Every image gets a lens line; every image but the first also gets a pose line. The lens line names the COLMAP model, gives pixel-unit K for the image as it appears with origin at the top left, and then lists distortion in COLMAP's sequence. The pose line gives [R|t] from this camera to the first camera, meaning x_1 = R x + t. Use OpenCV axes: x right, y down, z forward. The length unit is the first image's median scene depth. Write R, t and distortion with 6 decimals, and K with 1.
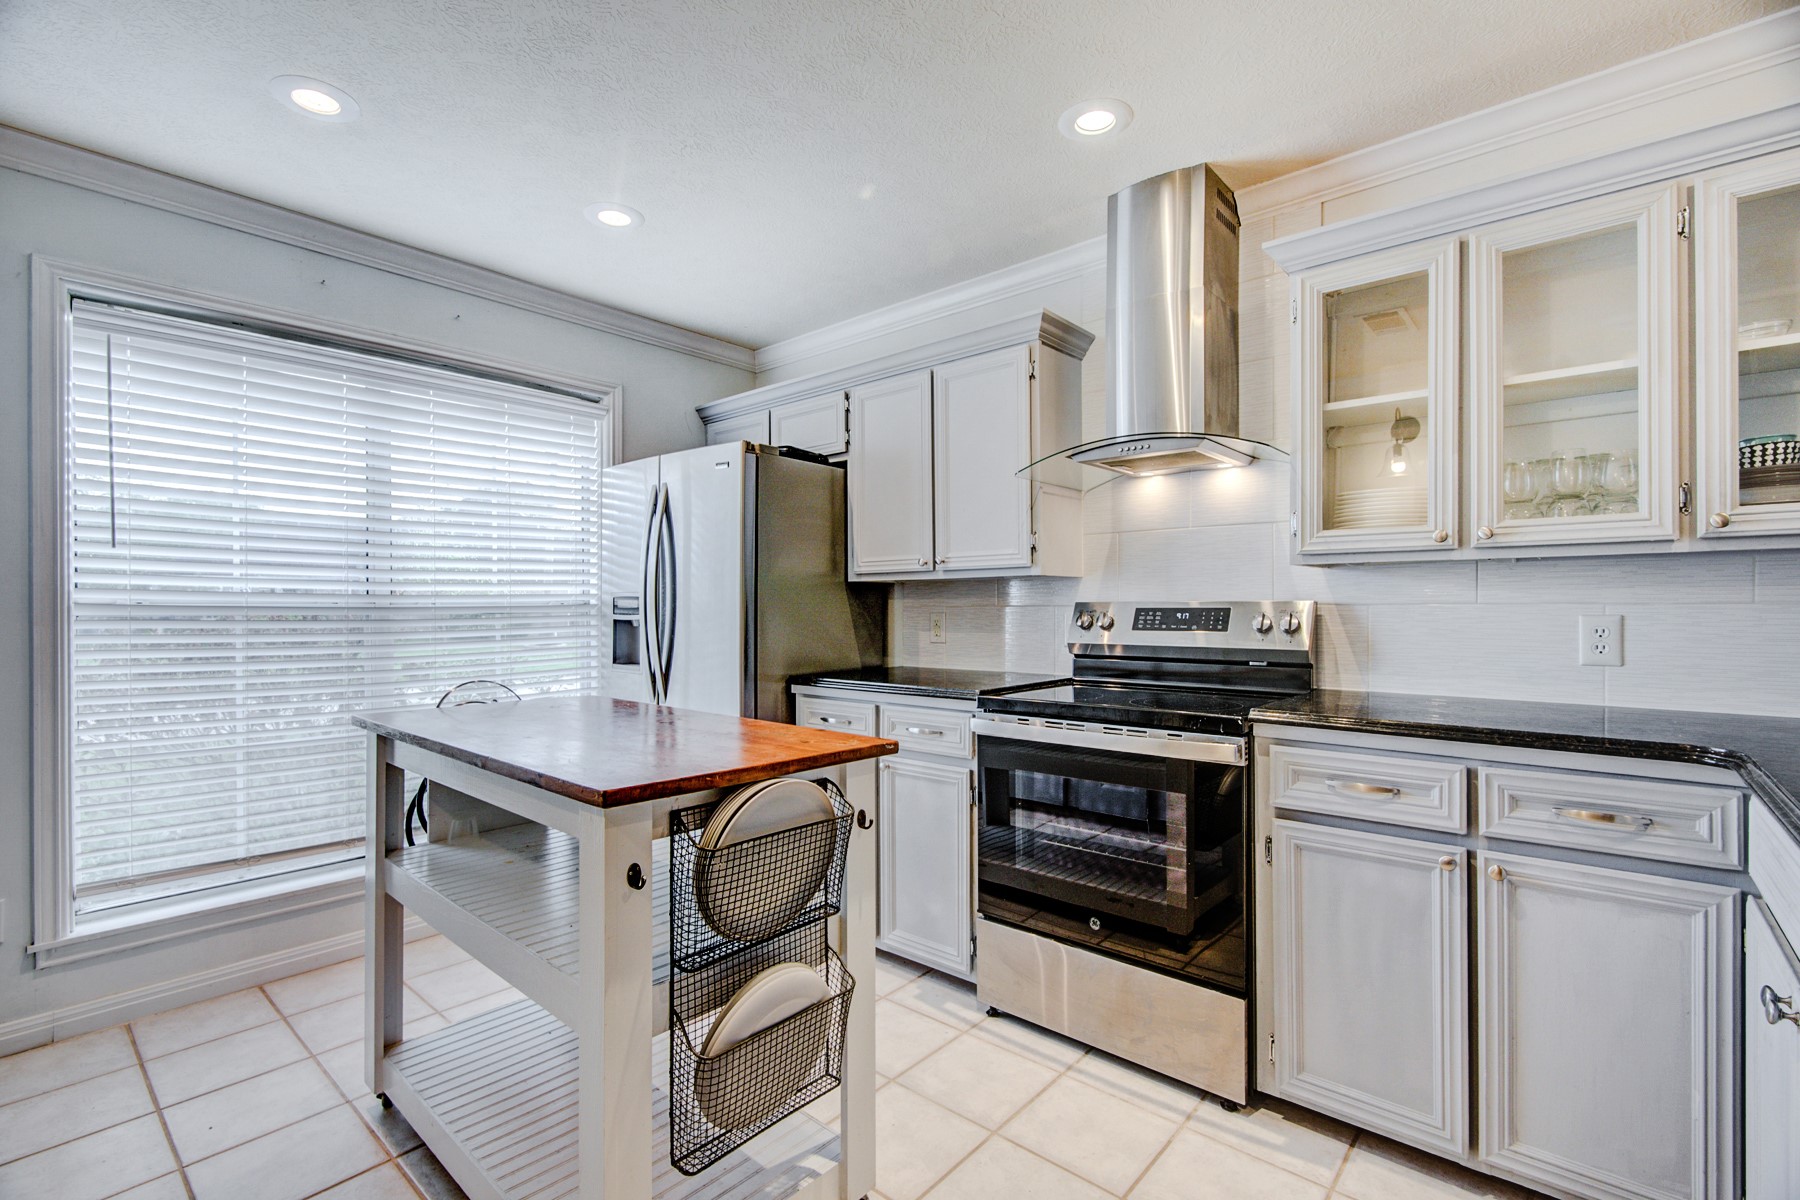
lens RADIAL K [[806.7, 0, 900.4], [0, 806.7, 602.3], [0, 0, 1]] dist [0.003315, -0.001948]
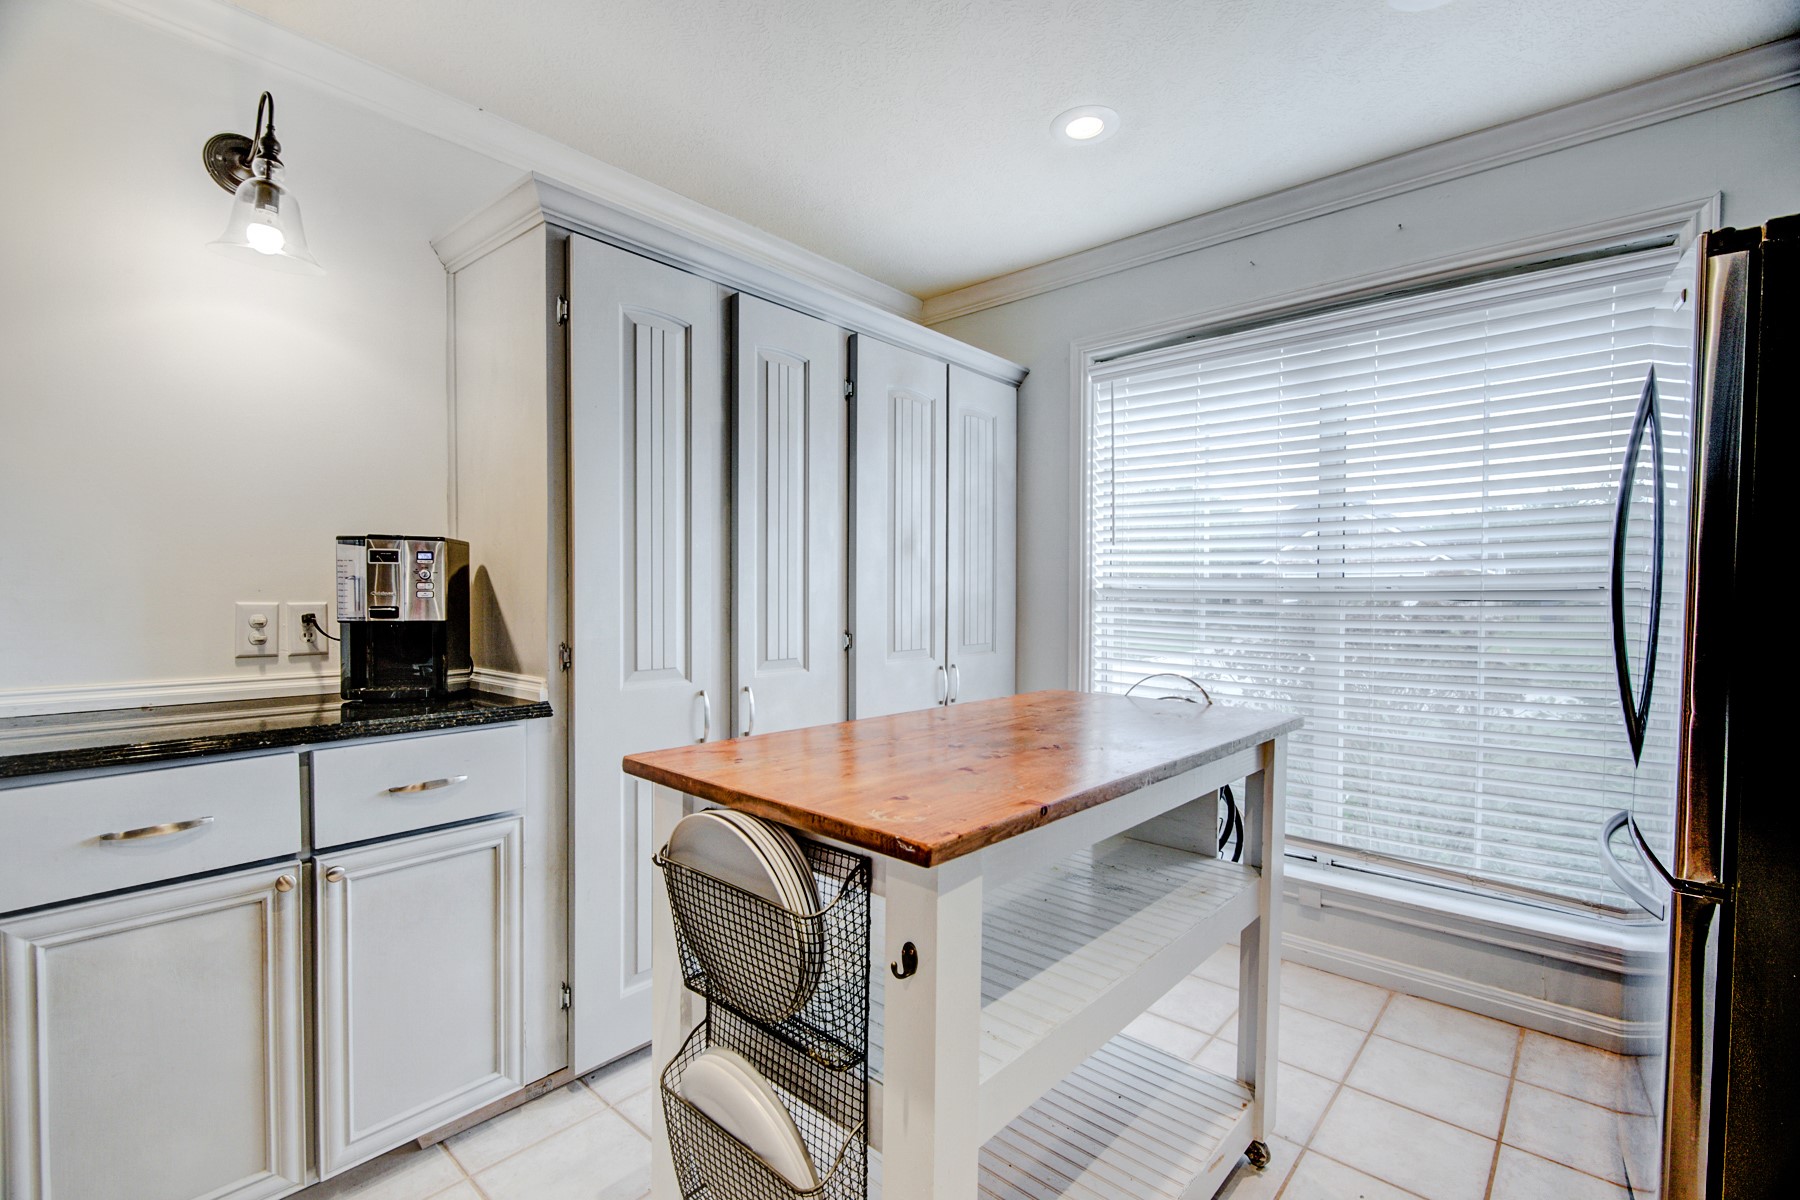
lens RADIAL K [[806.7, 0, 902.2], [0, 806.7, 610.7], [0, 0, 1]] dist [0.003315, -0.001948]
pose [[-0.002495, 0.021107, -0.999774, 0.270348], [-0.001473, 0.999776, 0.021111, 0.009357], [0.999996, 0.001525, -0.002463, 0.540410]]
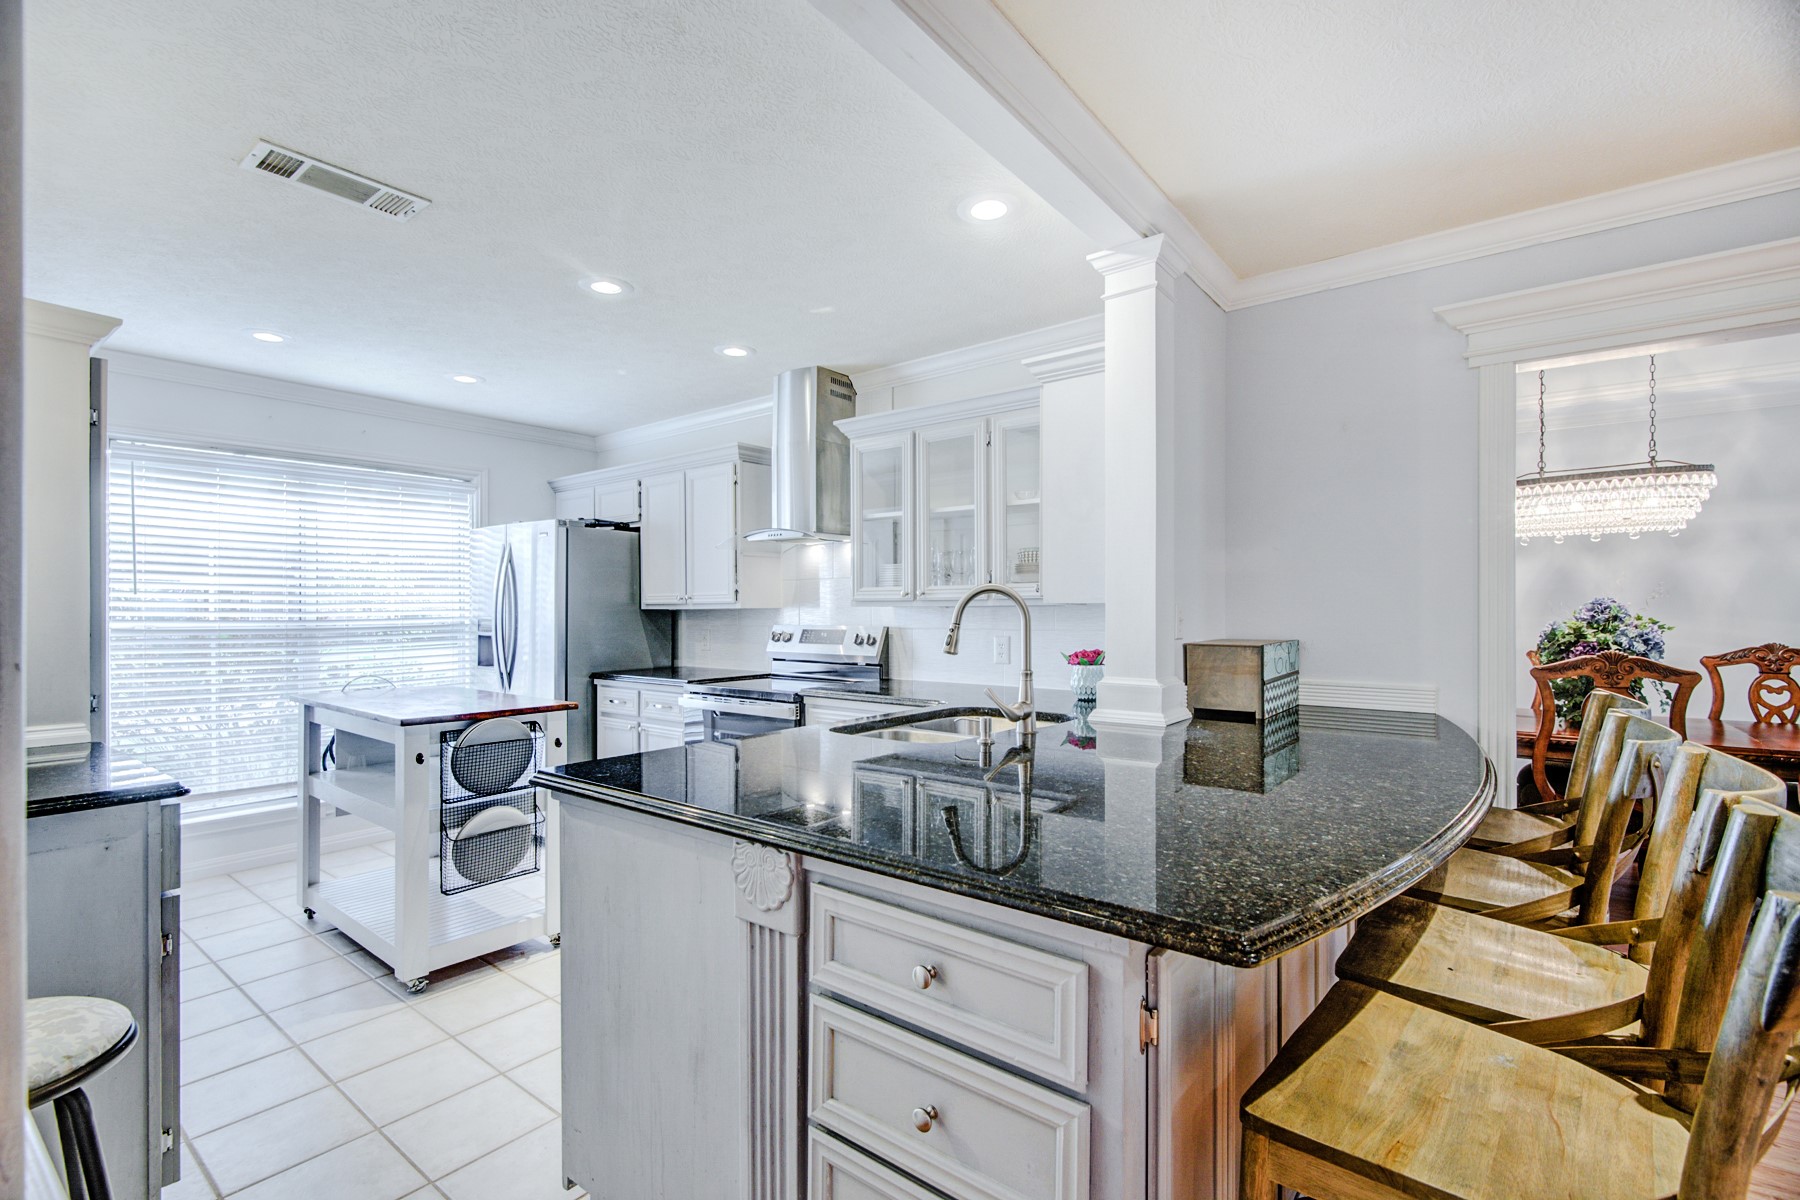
lens RADIAL K [[806.7, 0, 902.5], [0, 806.7, 604.3], [0, 0, 1]] dist [0.003315, -0.001948]
pose [[0.998638, -0.000315, 0.052182, 0.378500], [0.000393, 0.999999, -0.001480, -0.036351], [-0.052181, 0.001499, 0.998636, -0.555881]]
